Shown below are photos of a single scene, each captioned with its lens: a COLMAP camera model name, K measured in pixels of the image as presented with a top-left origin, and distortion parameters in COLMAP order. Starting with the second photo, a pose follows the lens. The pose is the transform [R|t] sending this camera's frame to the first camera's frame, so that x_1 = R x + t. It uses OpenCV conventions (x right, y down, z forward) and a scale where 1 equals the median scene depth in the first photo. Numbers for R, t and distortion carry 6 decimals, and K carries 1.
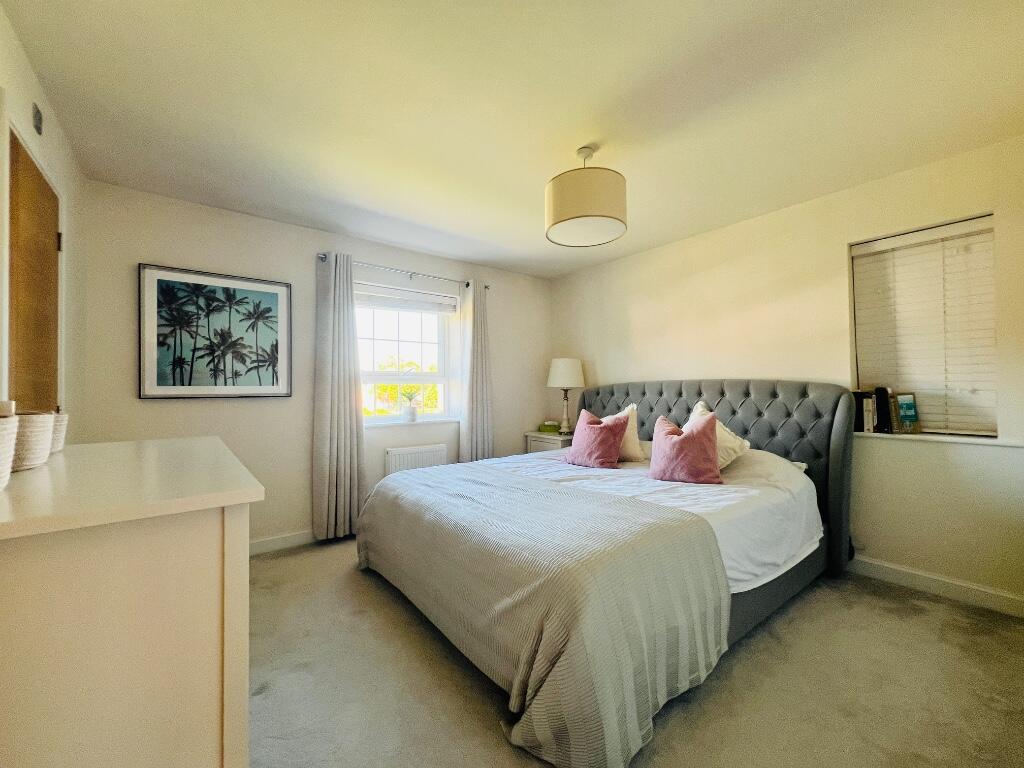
lens RADIAL K [[410.5, 0, 509.8], [0, 410.5, 380.2], [0, 0, 1]] dist [0.001899, -0.000253]
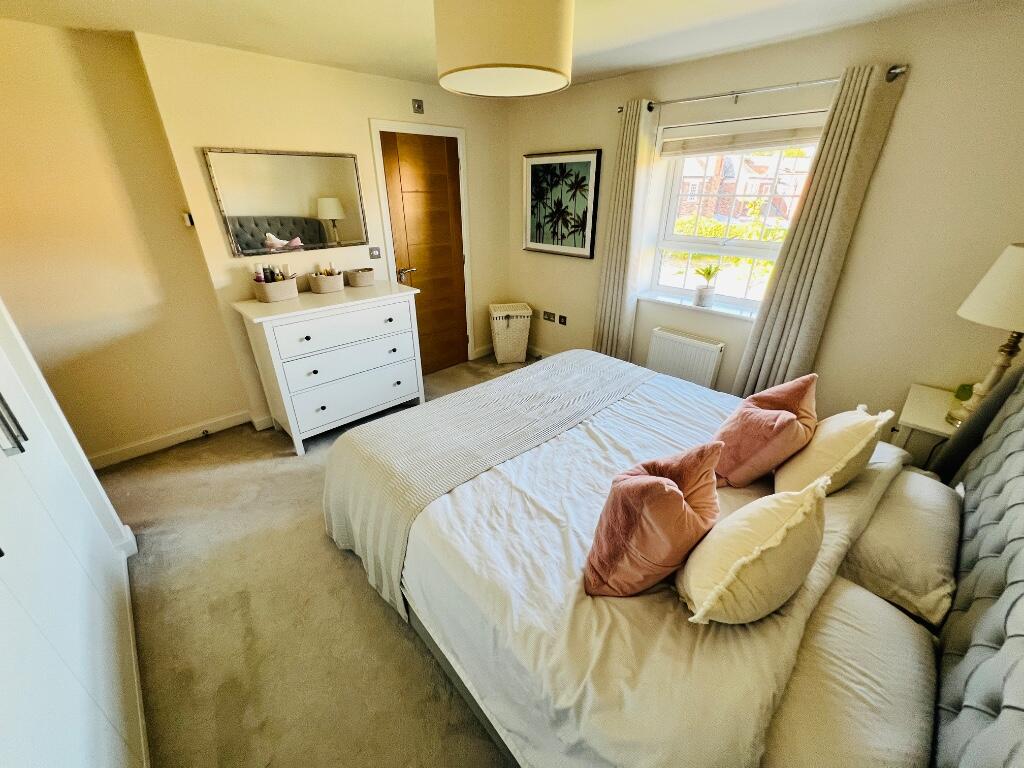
lens RADIAL K [[410.5, 0, 512.5], [0, 410.5, 385.5], [0, 0, 1]] dist [0.001899, -0.000253]
pose [[0.094837, 0.442879, -0.891551, 0.711053], [0.027862, 0.894056, 0.447087, -0.181787], [0.995103, -0.067241, 0.072450, 0.708587]]
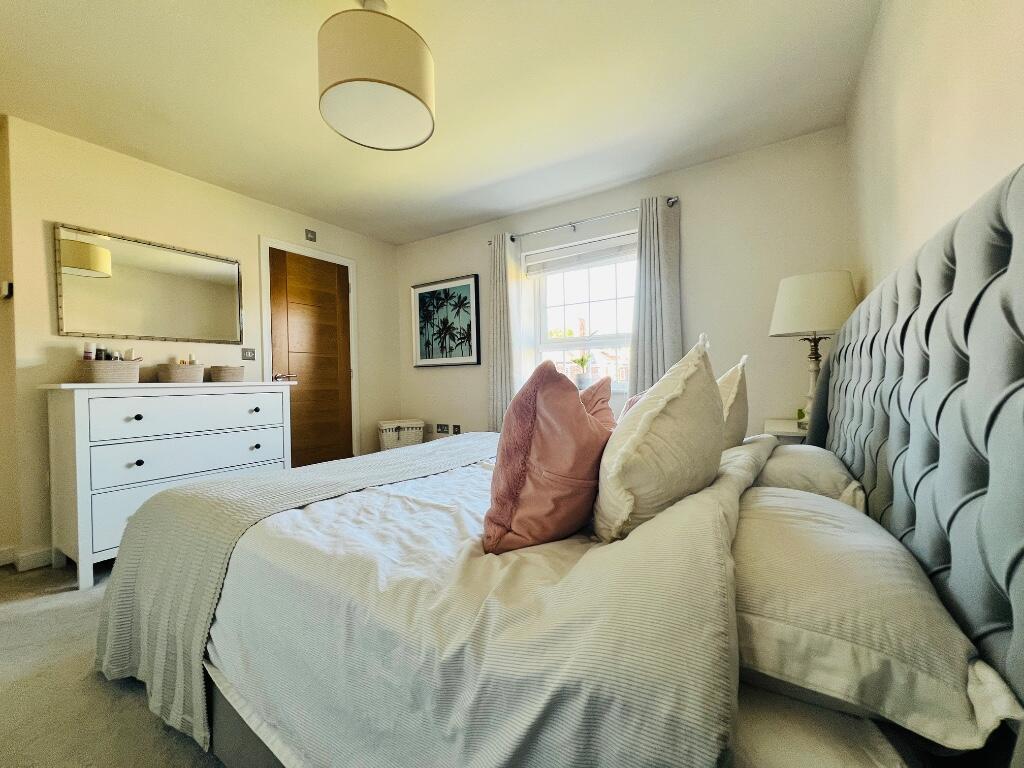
lens RADIAL K [[410.5, 0, 512.5], [0, 410.5, 384.7], [0, 0, 1]] dist [0.001899, -0.000253]
pose [[0.334243, 0.018943, -0.942297, 0.734068], [0.041961, 0.998508, 0.034957, 0.066724], [0.941552, -0.051224, 0.332949, 0.722631]]
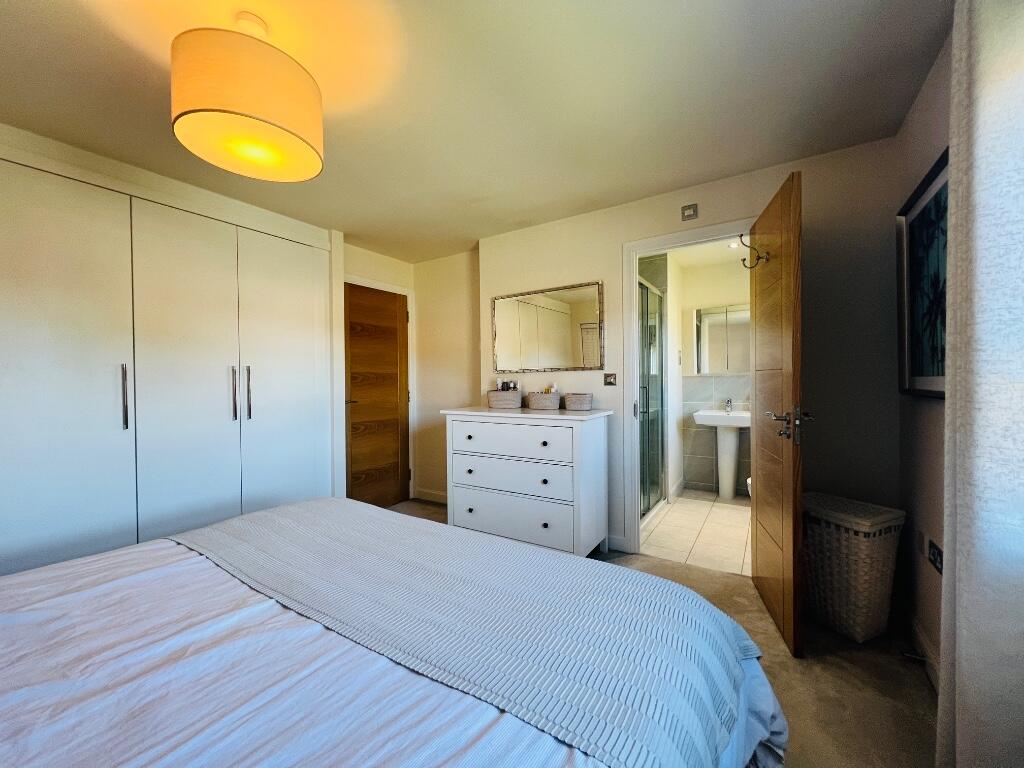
lens RADIAL K [[410.5, 0, 513.7], [0, 410.5, 387.8], [0, 0, 1]] dist [0.001899, -0.000253]
pose [[-0.945543, 0.026919, -0.324383, 0.014034], [0.031837, 0.999444, -0.009862, 0.016926], [0.323938, -0.019653, -0.945874, 1.312700]]
